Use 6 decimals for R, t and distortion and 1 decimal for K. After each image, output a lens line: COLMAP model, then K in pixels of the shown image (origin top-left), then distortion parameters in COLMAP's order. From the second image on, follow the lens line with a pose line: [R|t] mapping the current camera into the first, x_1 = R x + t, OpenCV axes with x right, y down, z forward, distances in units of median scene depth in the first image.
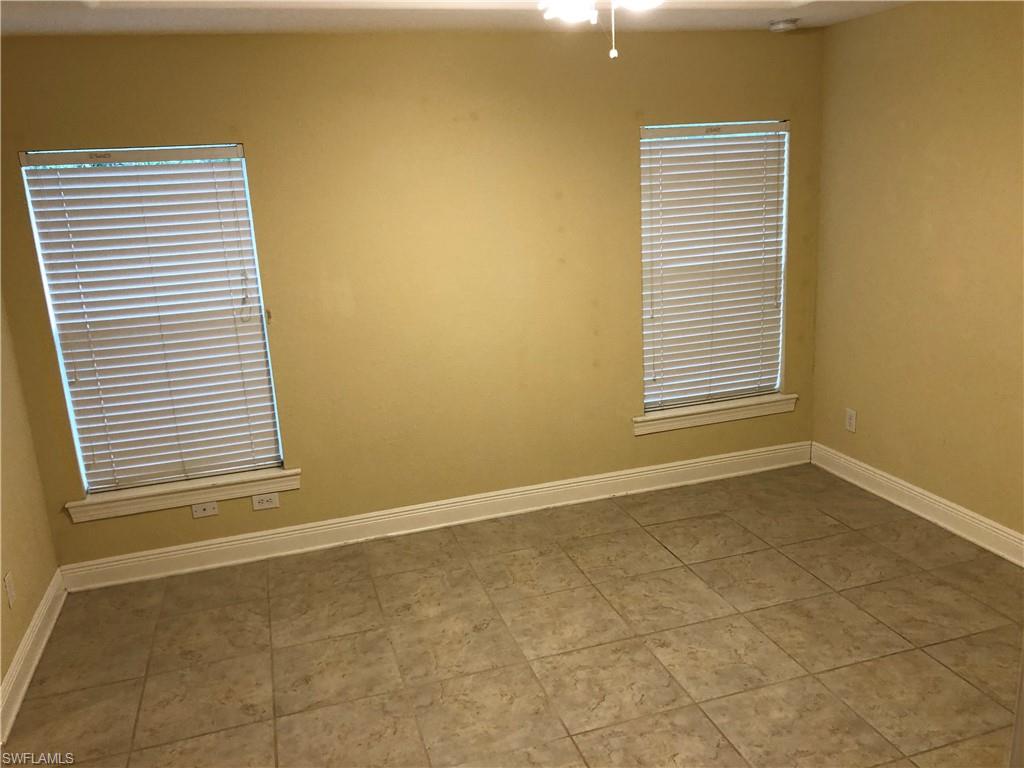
lens RADIAL K [[841.8, 0, 513.4], [0, 841.8, 384.8], [0, 0, 1]] dist [0.008056, 0.007794]
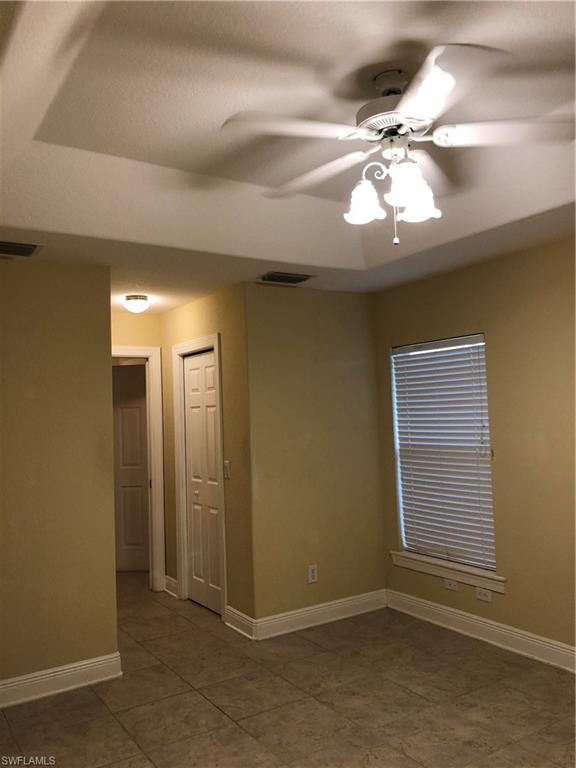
lens RADIAL K [[631.3, 0, 288.5], [0, 631.3, 383.8], [0, 0, 1]] dist [0.008056, 0.007794]
pose [[0.268711, -0.002625, -0.963217, 0.646659], [-0.221315, 0.973074, -0.064392, -0.057217], [0.937451, 0.230477, 0.260895, 0.425634]]
